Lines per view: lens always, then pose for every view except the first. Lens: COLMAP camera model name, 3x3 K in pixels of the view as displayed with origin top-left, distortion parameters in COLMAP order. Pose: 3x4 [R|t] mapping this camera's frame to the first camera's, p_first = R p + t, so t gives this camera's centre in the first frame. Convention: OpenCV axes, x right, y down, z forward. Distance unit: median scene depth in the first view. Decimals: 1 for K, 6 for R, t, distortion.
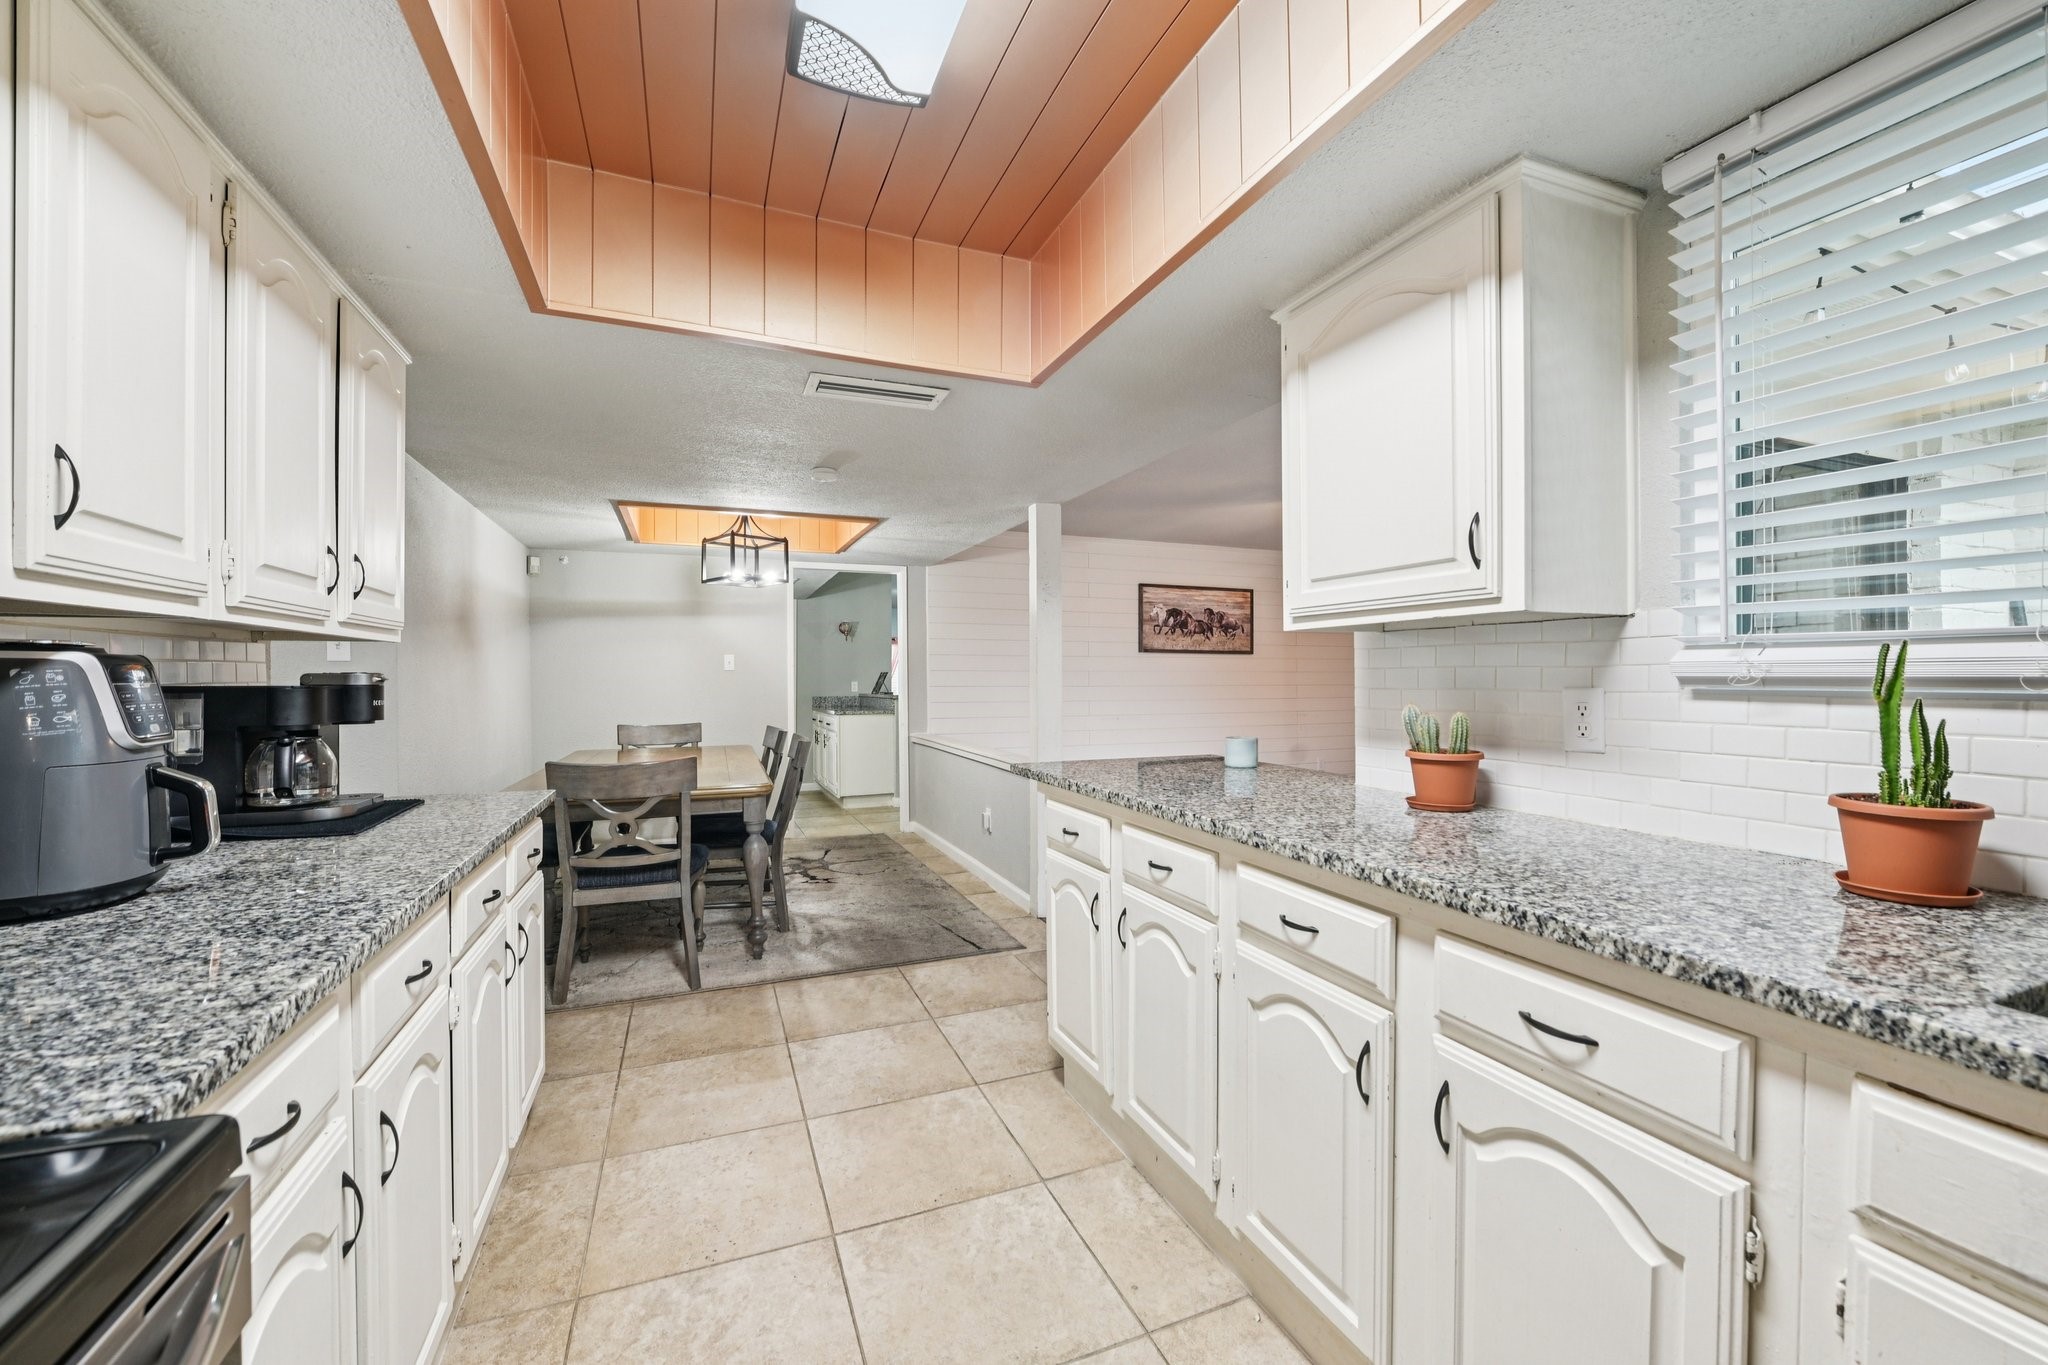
lens RADIAL K [[811.5, 0, 1032.0], [0, 811.5, 682.0], [0, 0, 1]] dist [-0.005078, -0.001765]
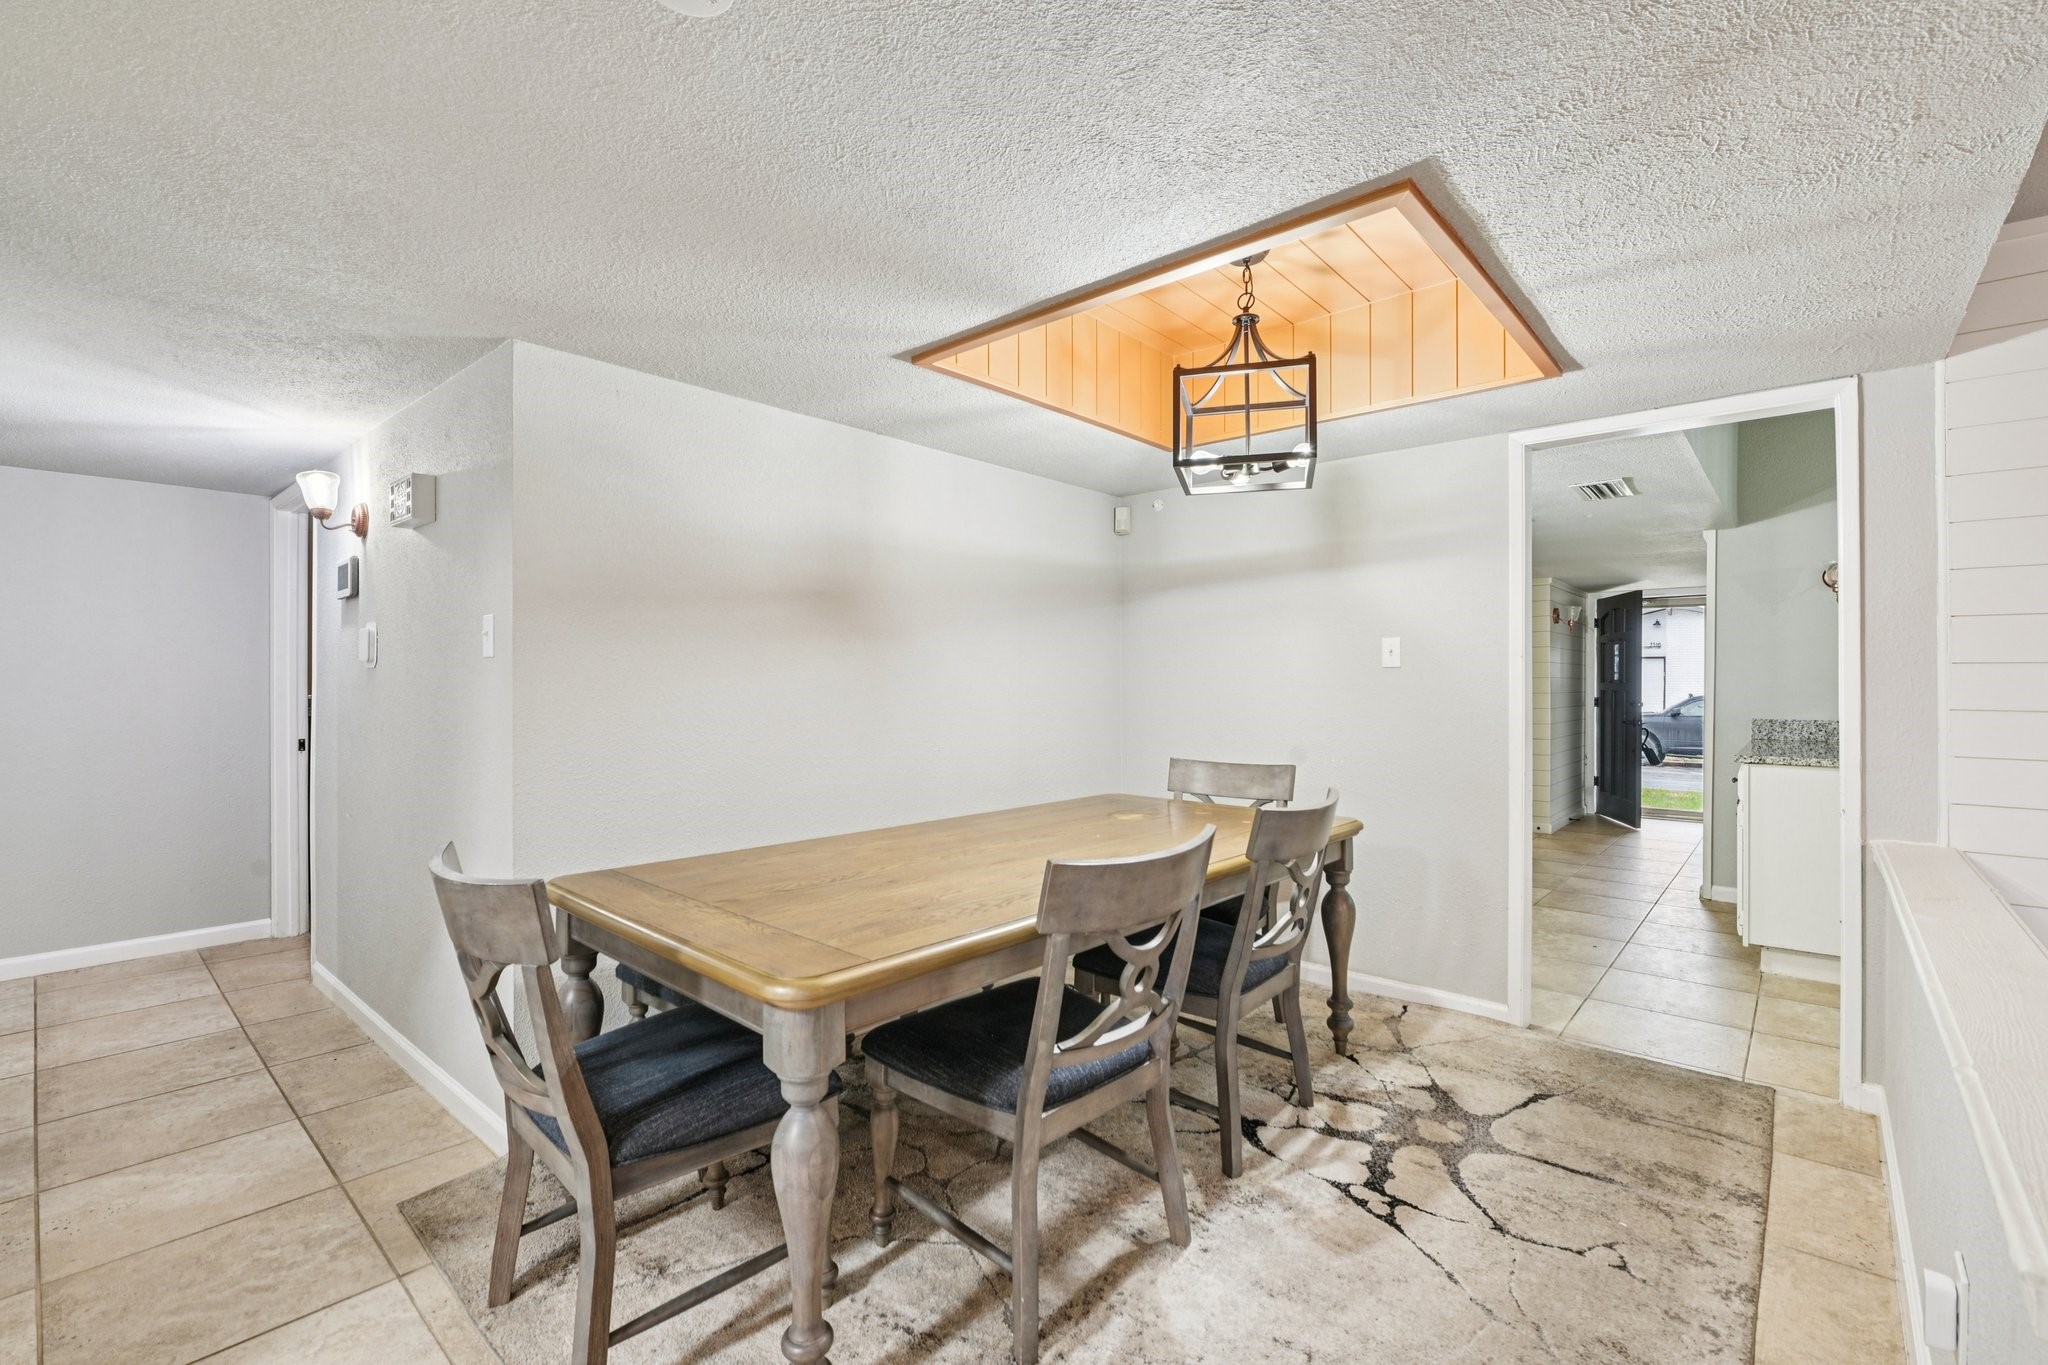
lens RADIAL K [[884.8, 0, 1044.2], [0, 884.8, 676.1], [0, 0, 1]] dist [-0.007747, -0.000522]
pose [[0.443149, -0.000766, -0.896448, 0.078306], [-0.007623, 0.999960, -0.004622, -0.007960], [0.896416, 0.008882, 0.443126, 1.070286]]
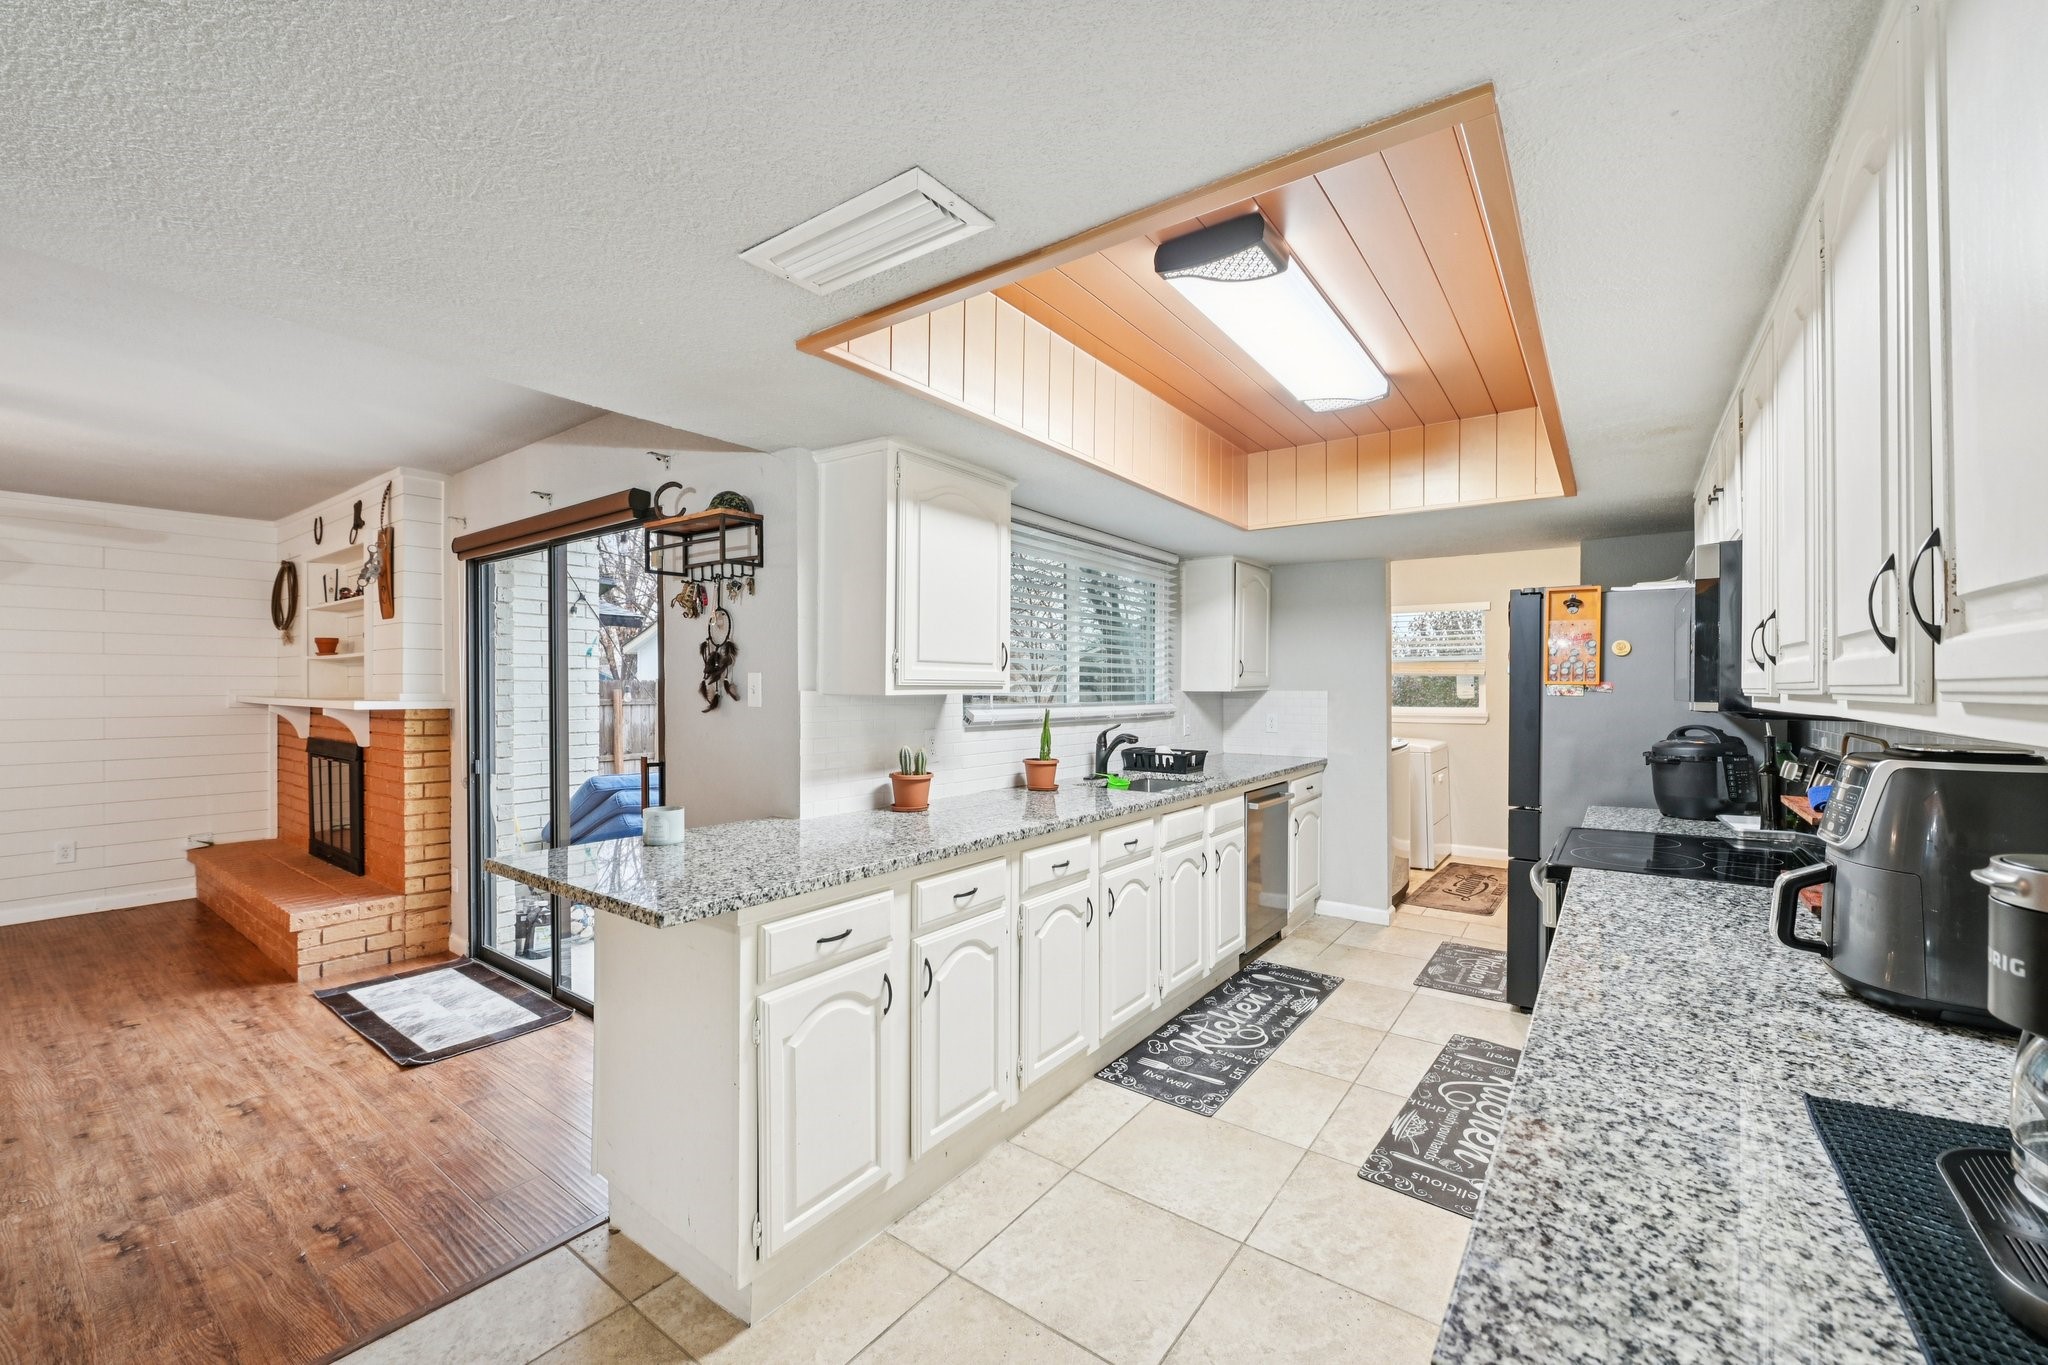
lens RADIAL K [[811.5, 0, 1028.1], [0, 811.5, 686.7], [0, 0, 1]] dist [-0.005078, -0.001765]
pose [[-0.517858, -0.000036, 0.855466, -0.554427], [0.003476, 0.999992, 0.002146, -0.048851], [-0.855459, 0.004084, -0.517854, 0.925669]]
